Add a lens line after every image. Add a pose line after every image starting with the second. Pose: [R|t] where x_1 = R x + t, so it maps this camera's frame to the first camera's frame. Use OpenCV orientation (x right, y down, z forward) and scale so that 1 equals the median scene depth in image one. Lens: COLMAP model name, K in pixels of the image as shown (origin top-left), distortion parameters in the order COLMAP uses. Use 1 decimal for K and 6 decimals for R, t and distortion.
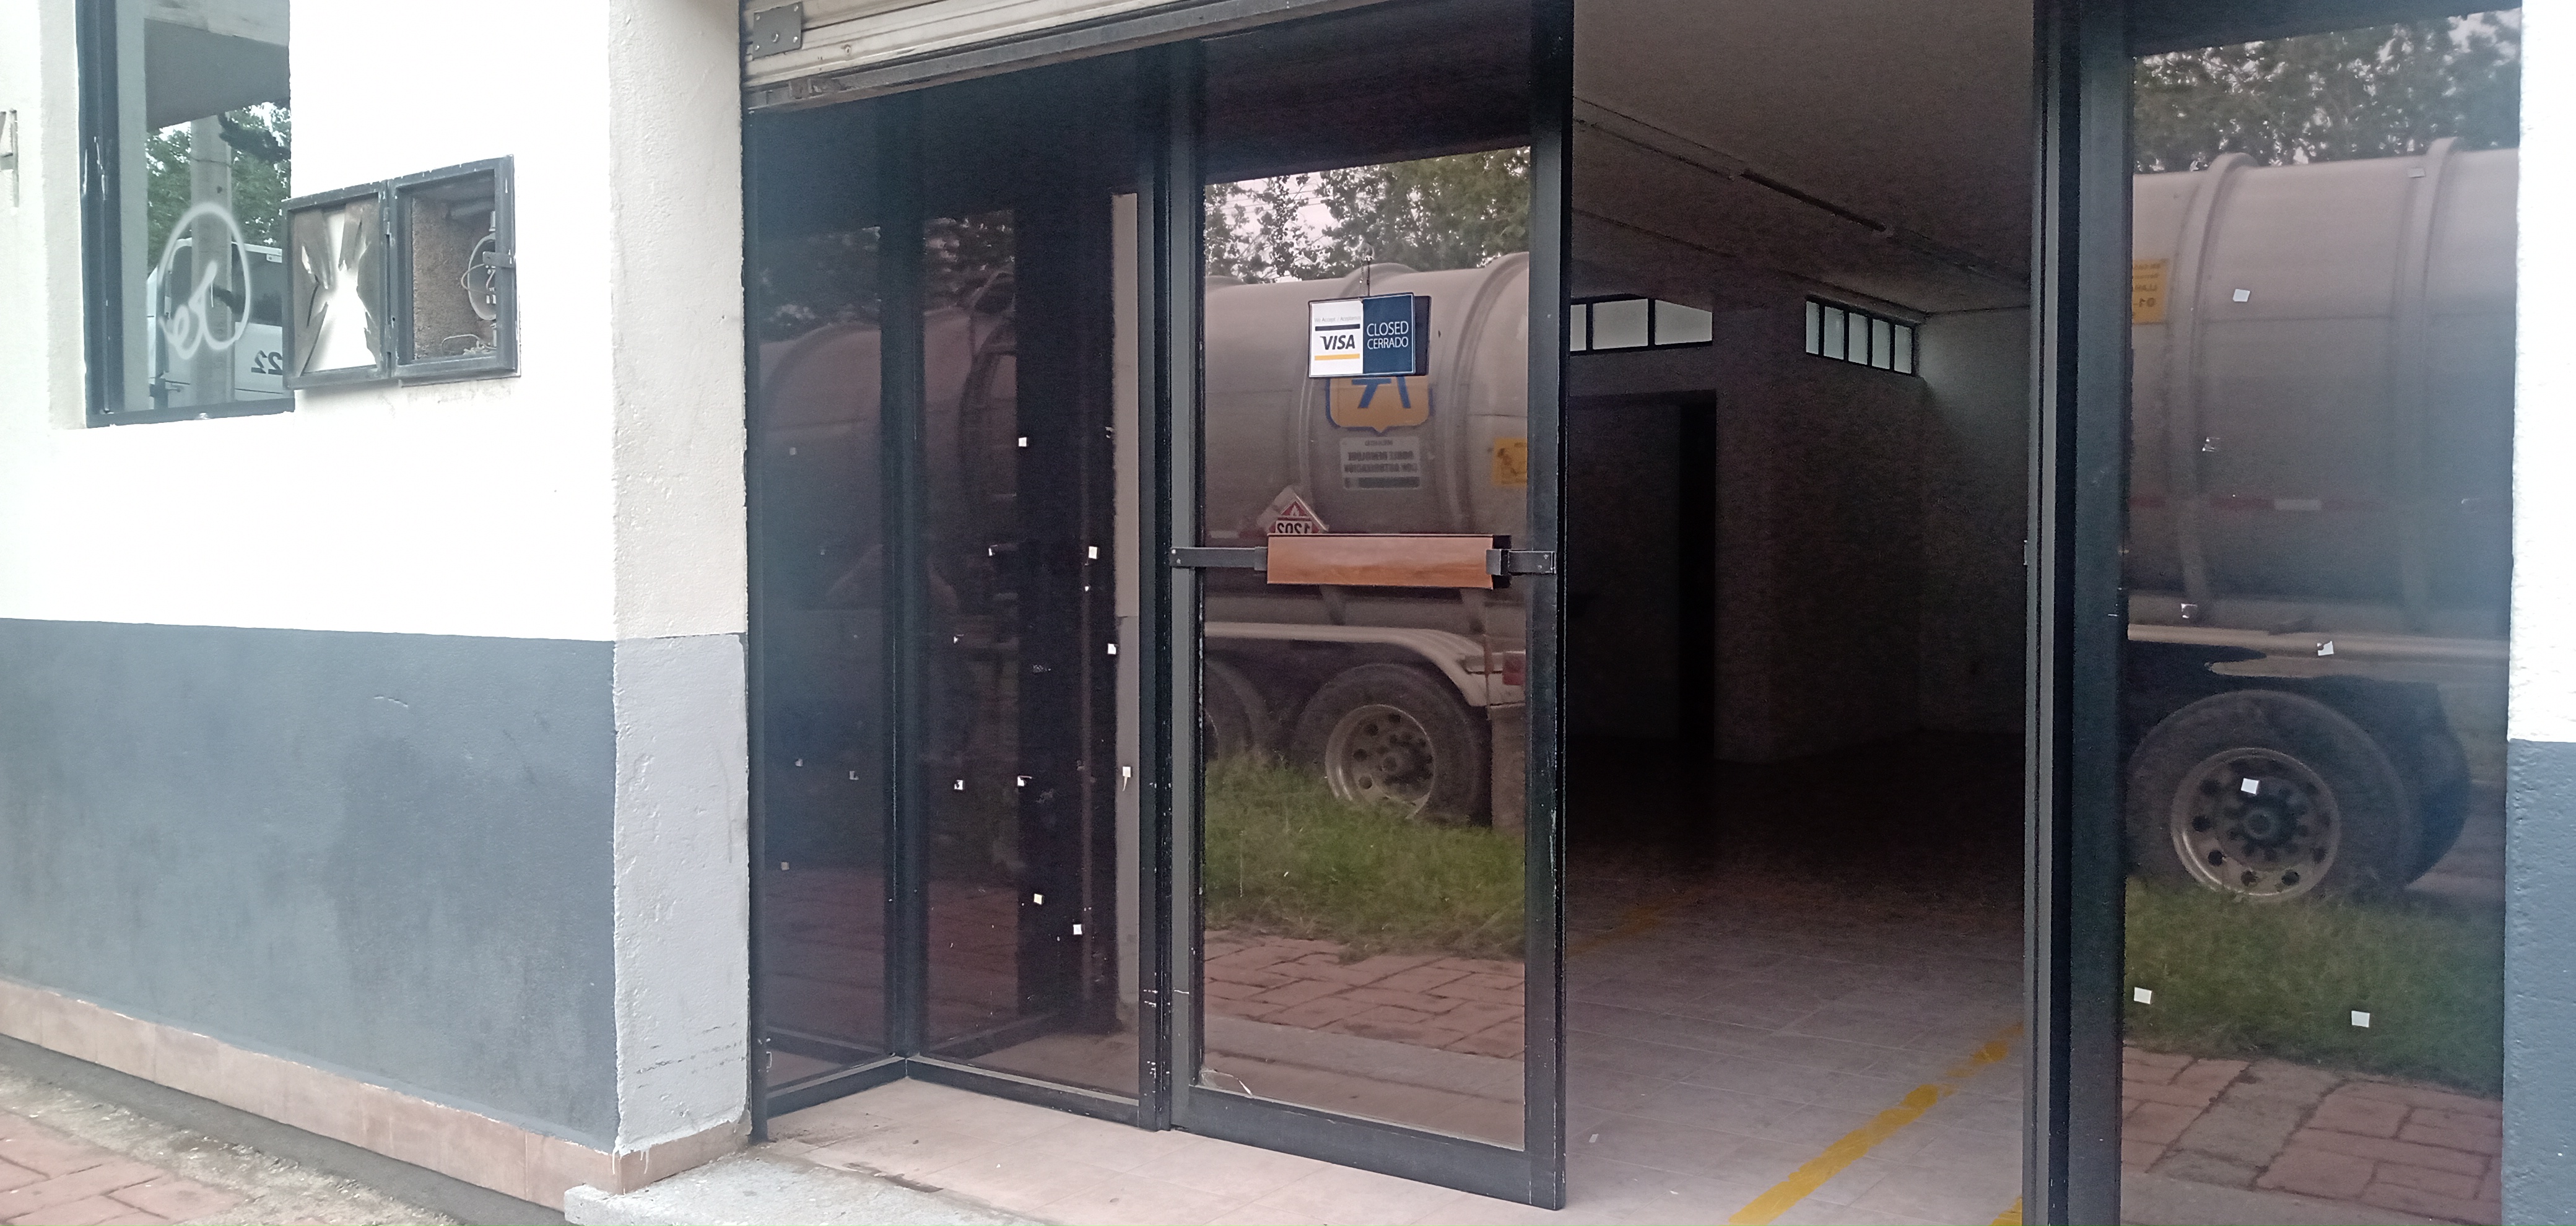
lens RADIAL K [[1965.4, 0, 1288.0], [0, 1965.4, 613.0], [0, 0, 1]] dist [0.139388, -0.353102]
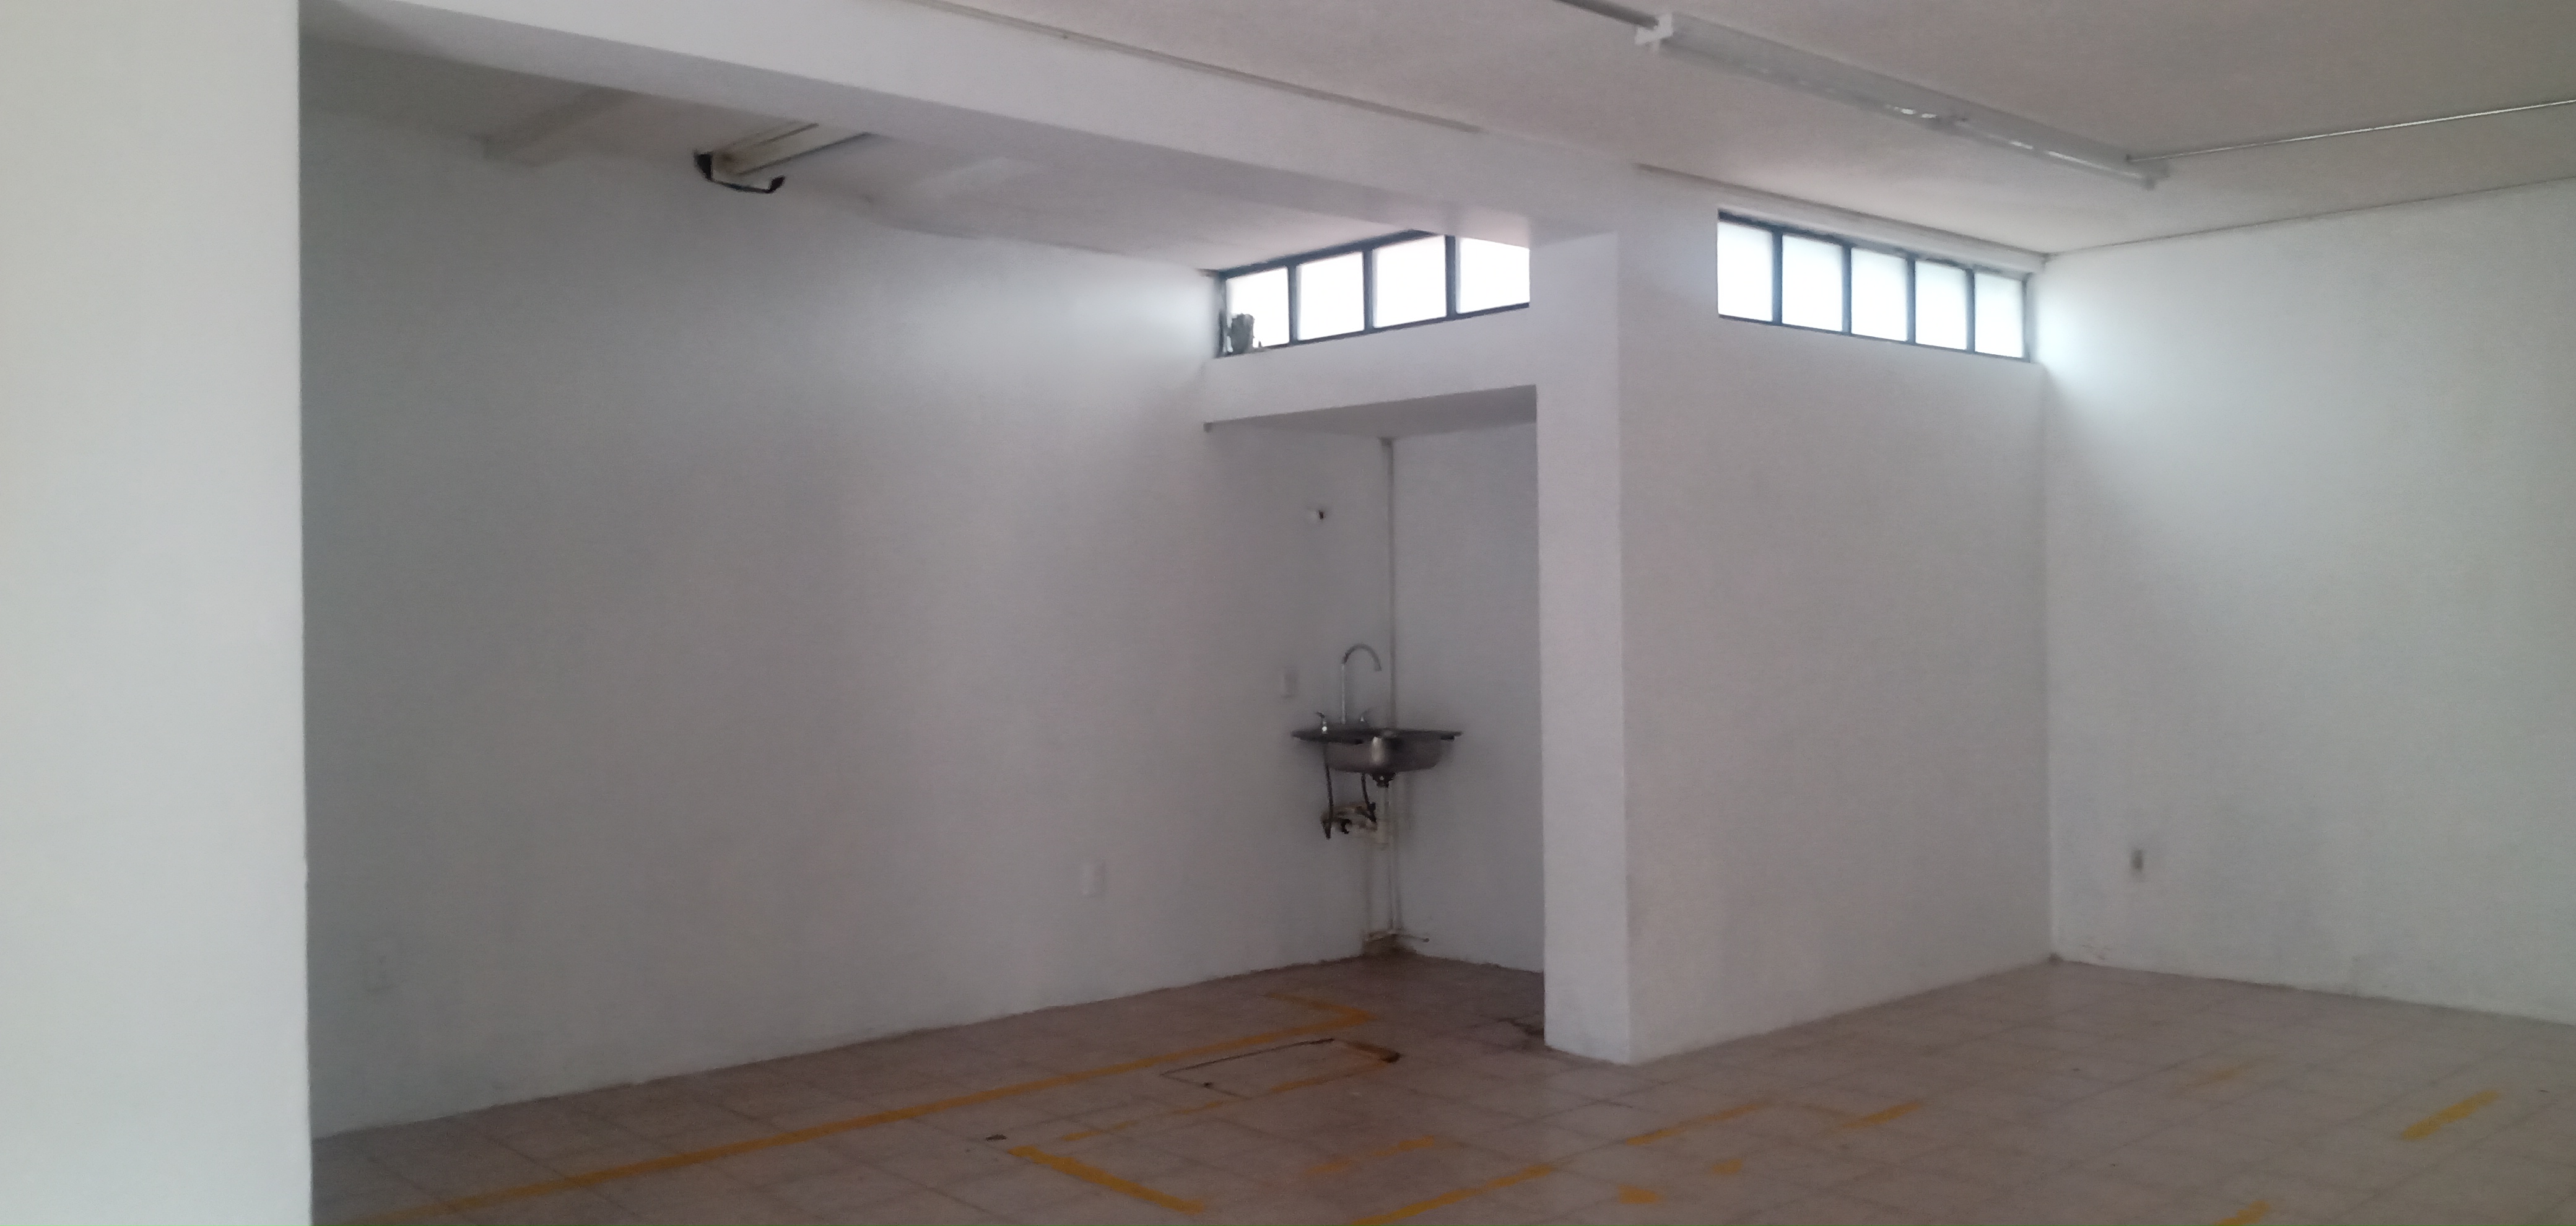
lens RADIAL K [[1965.4, 0, 1288.0], [0, 1965.4, 613.0], [0, 0, 1]] dist [0.139388, -0.353102]
pose [[0.974711, -0.008822, -0.223293, 0.257969], [0.001589, 0.999469, -0.032553, -0.028007], [0.223461, 0.031375, 0.974208, 0.416912]]
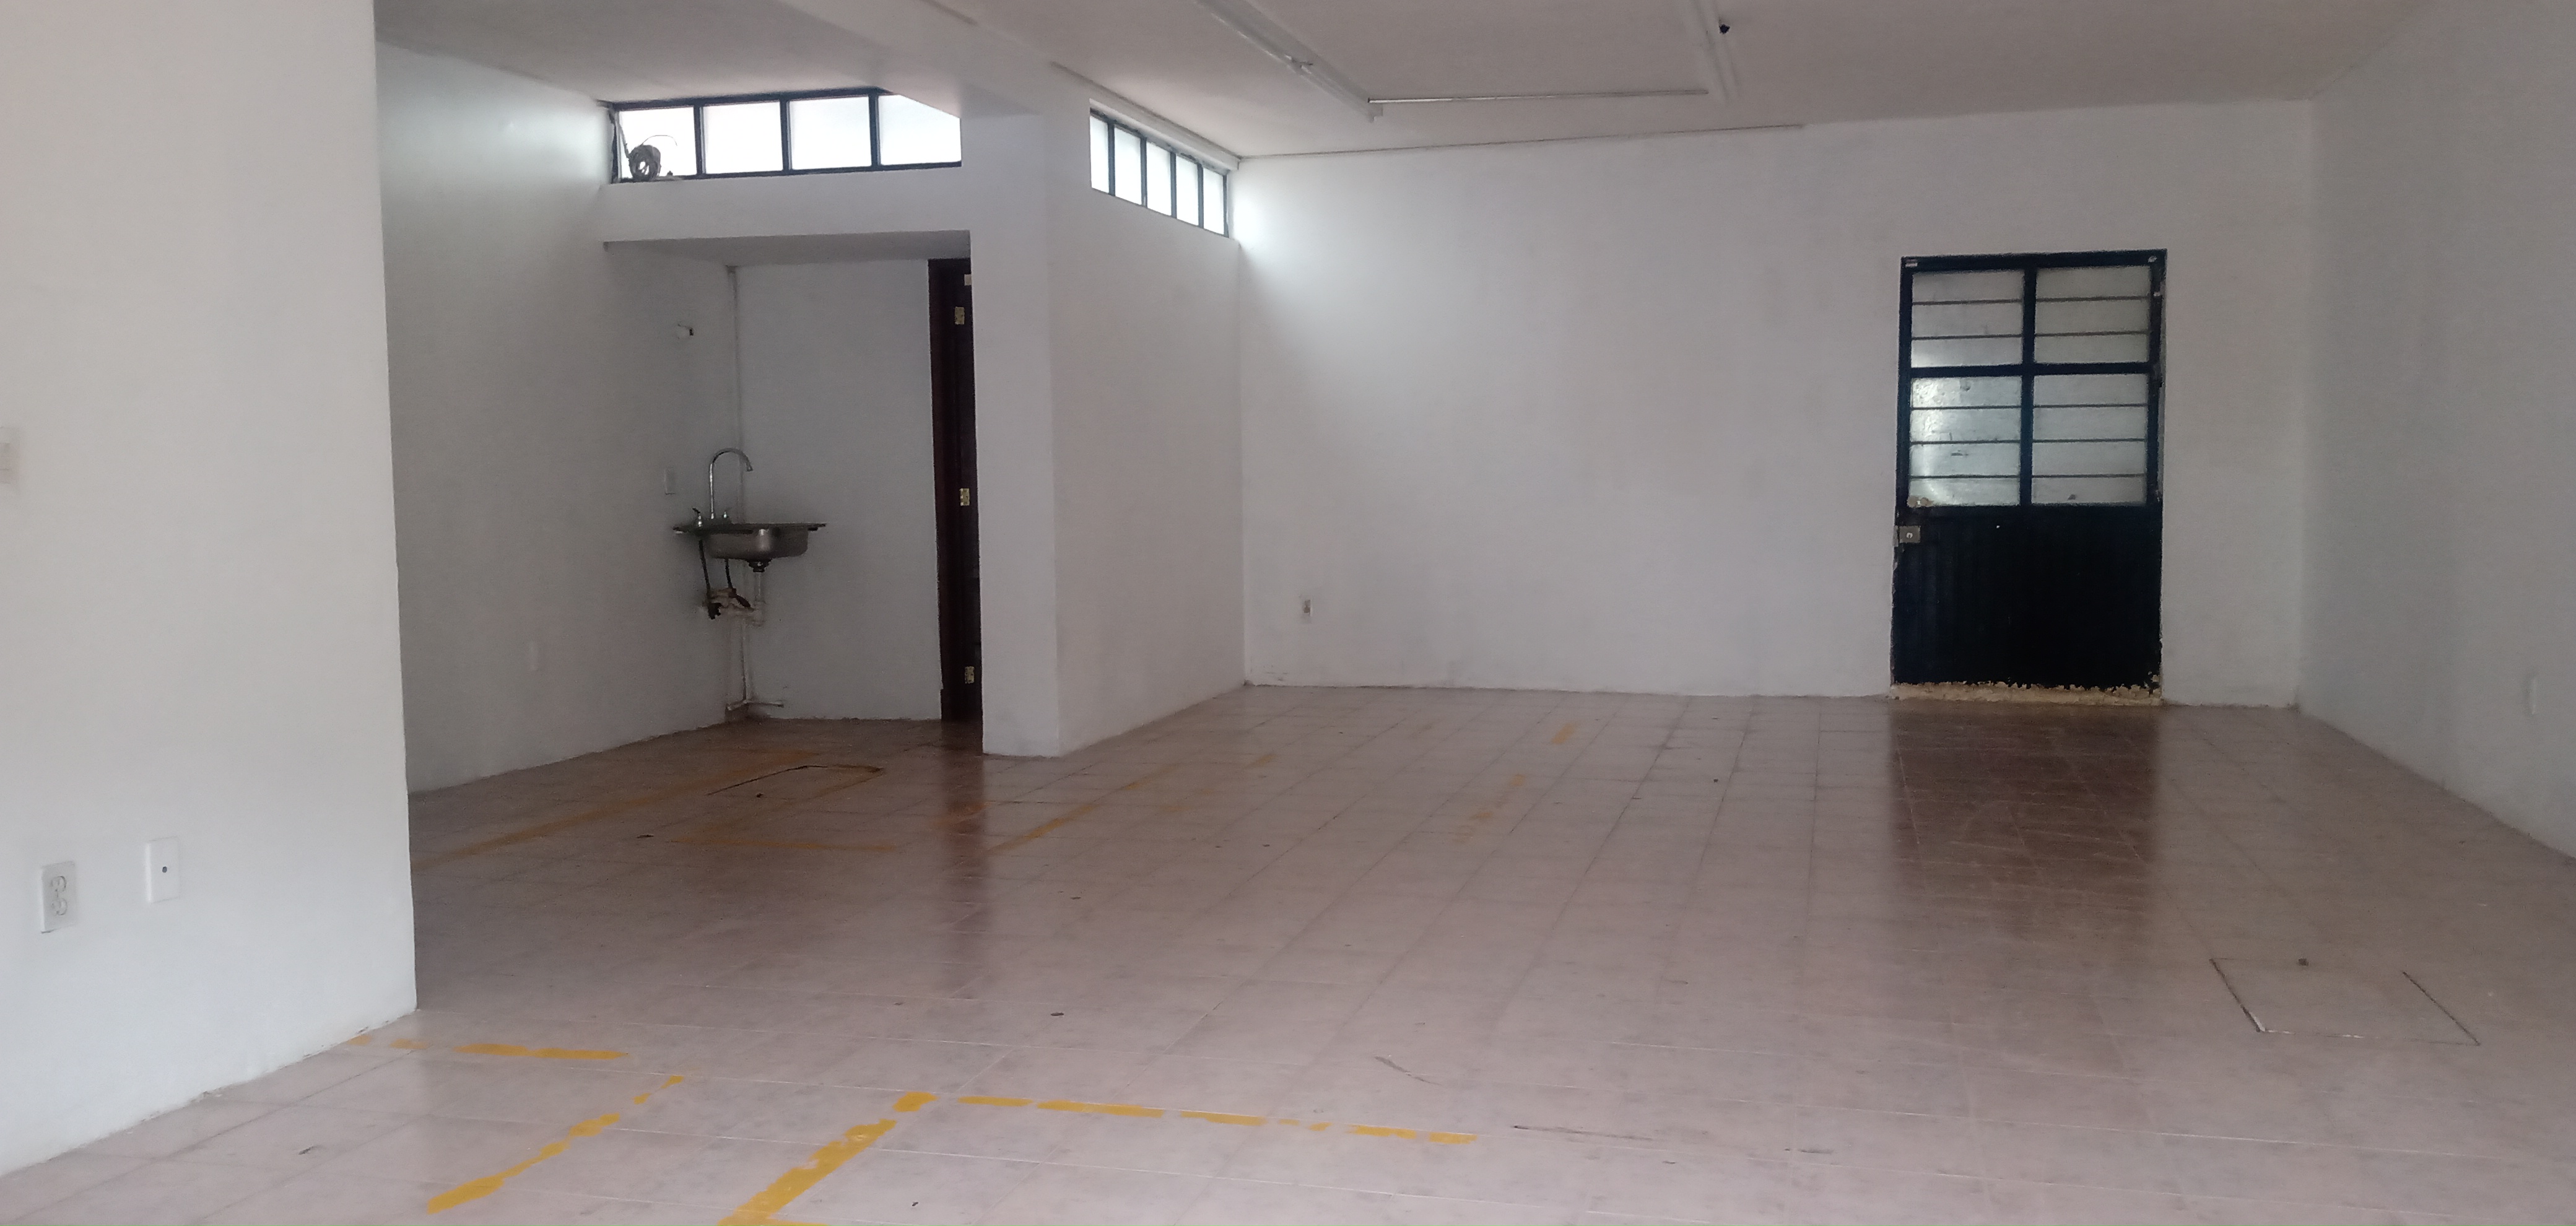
lens RADIAL K [[1965.4, 0, 1288.0], [0, 1965.4, 613.0], [0, 0, 1]] dist [0.139388, -0.353102]
pose [[0.940707, -0.032939, 0.337618, 0.076617], [0.019290, 0.998858, 0.043702, -0.005148], [-0.338672, -0.034598, 0.940268, 0.280377]]
